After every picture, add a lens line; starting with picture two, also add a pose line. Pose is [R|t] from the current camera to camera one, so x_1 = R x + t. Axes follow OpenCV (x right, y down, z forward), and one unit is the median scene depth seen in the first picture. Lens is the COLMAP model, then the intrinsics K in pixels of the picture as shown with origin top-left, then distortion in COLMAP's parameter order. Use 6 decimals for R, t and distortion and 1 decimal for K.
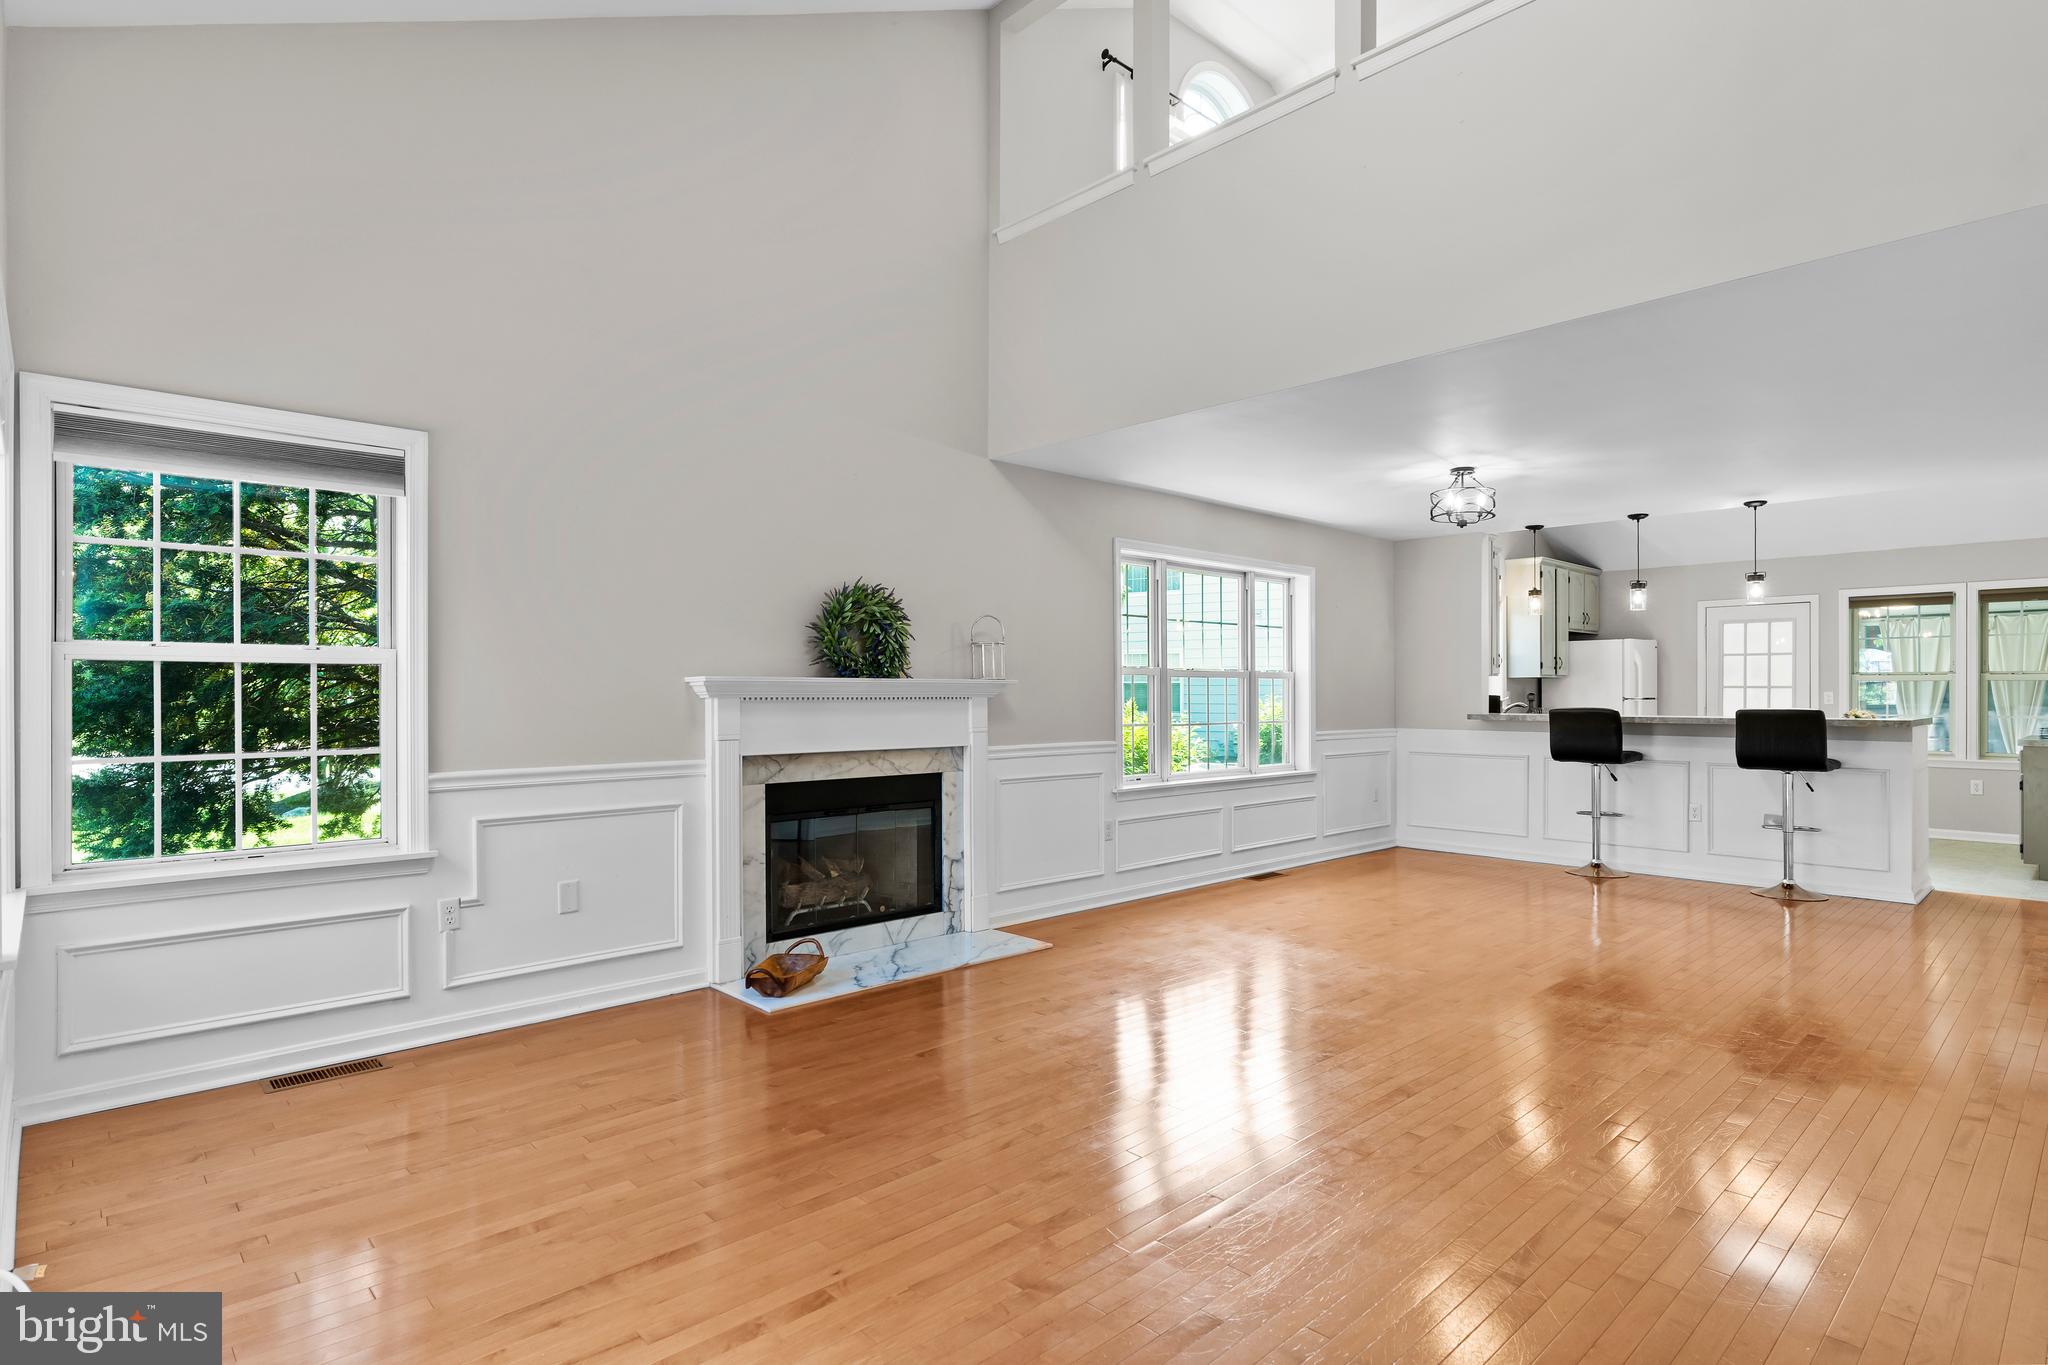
lens RADIAL K [[1042.0, 0, 1023.2], [0, 1042.0, 688.0], [0, 0, 1]] dist [-0.002476, 0.001200]
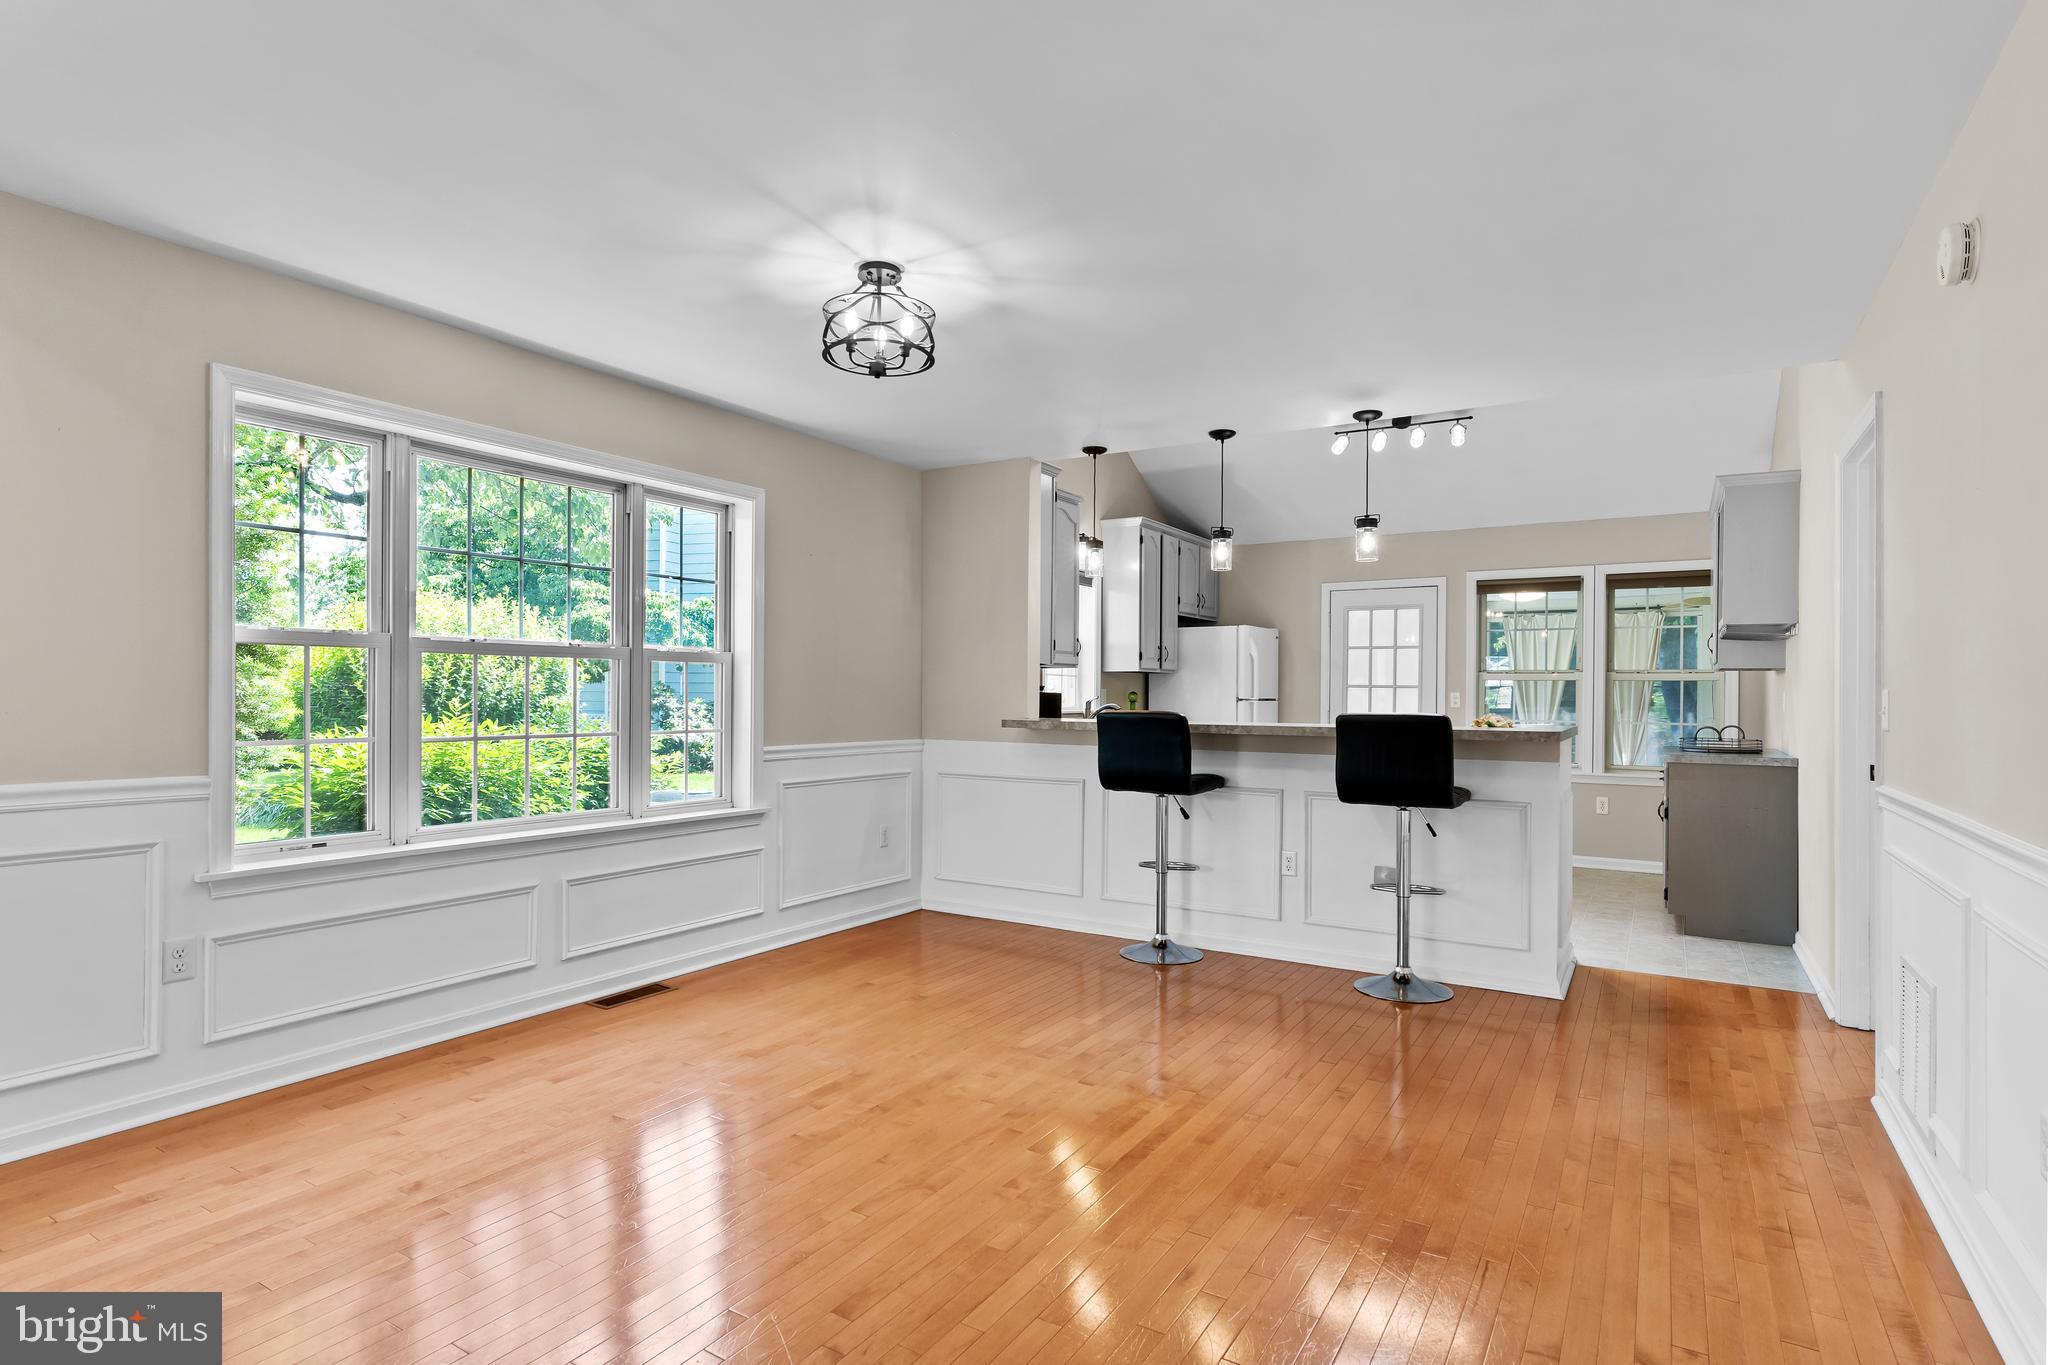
lens RADIAL K [[1042.0, 0, 1023.2], [0, 1042.0, 688.0], [0, 0, 1]] dist [-0.002476, 0.001200]
pose [[0.964766, 0.008931, 0.262959, 0.286163], [-0.008677, 0.999960, -0.002129, 0.006316], [-0.262967, -0.000228, 0.964805, 0.371709]]
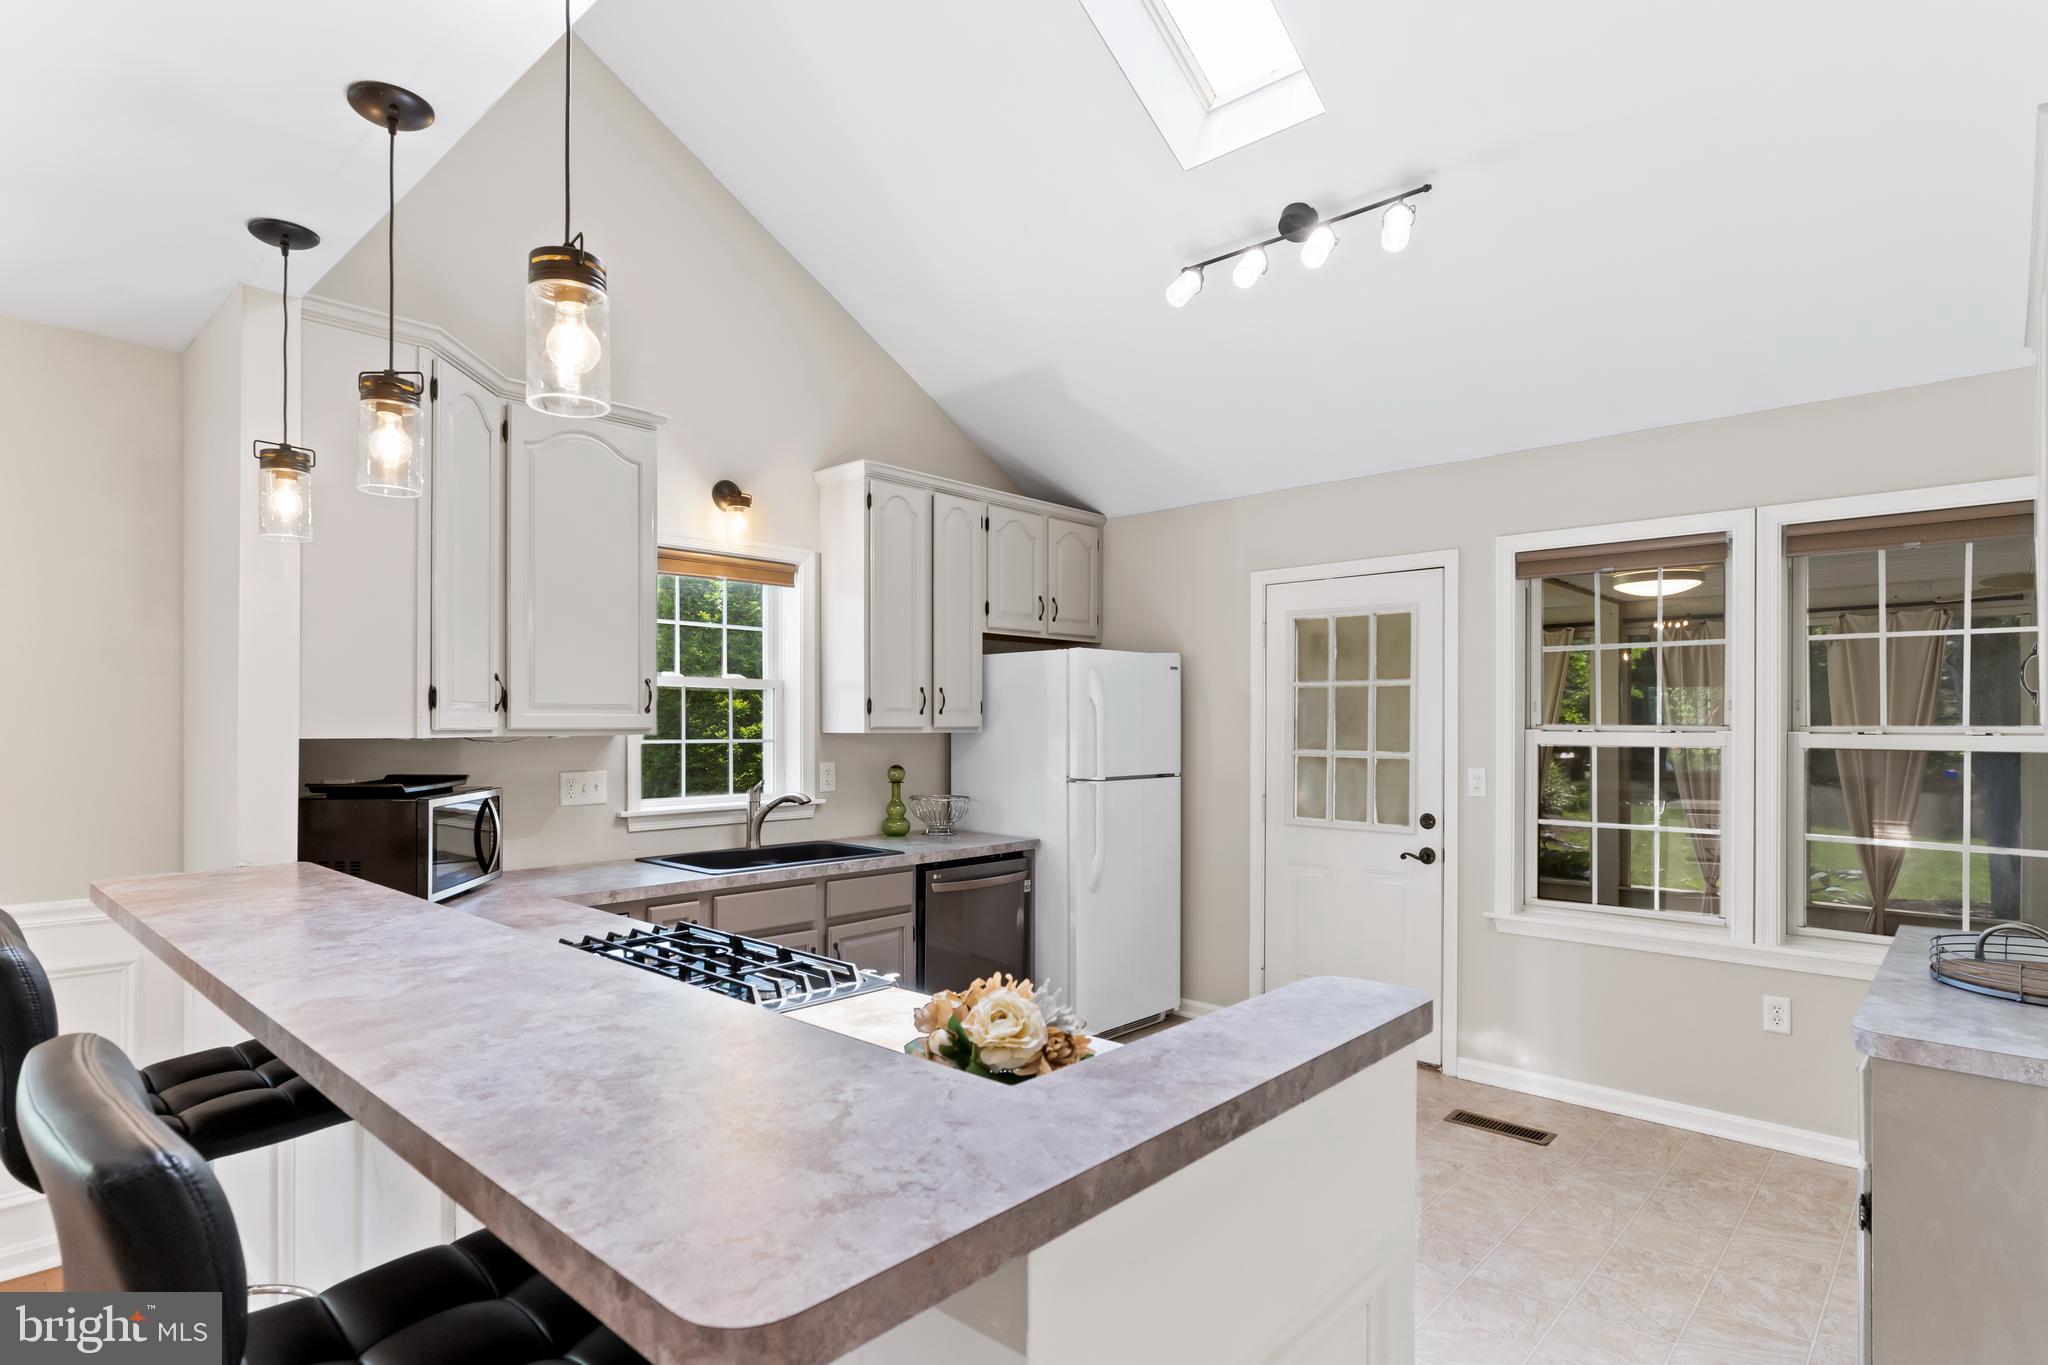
lens RADIAL K [[1043.1, 0, 1026.3], [0, 1043.1, 713.0], [0, 0, 1]] dist [-0.006221, -0.000193]
pose [[0.997219, 0.001503, 0.074509, 0.733631], [-0.001117, 0.999986, -0.005217, -0.022926], [-0.074515, 0.005120, 0.997207, 0.763876]]
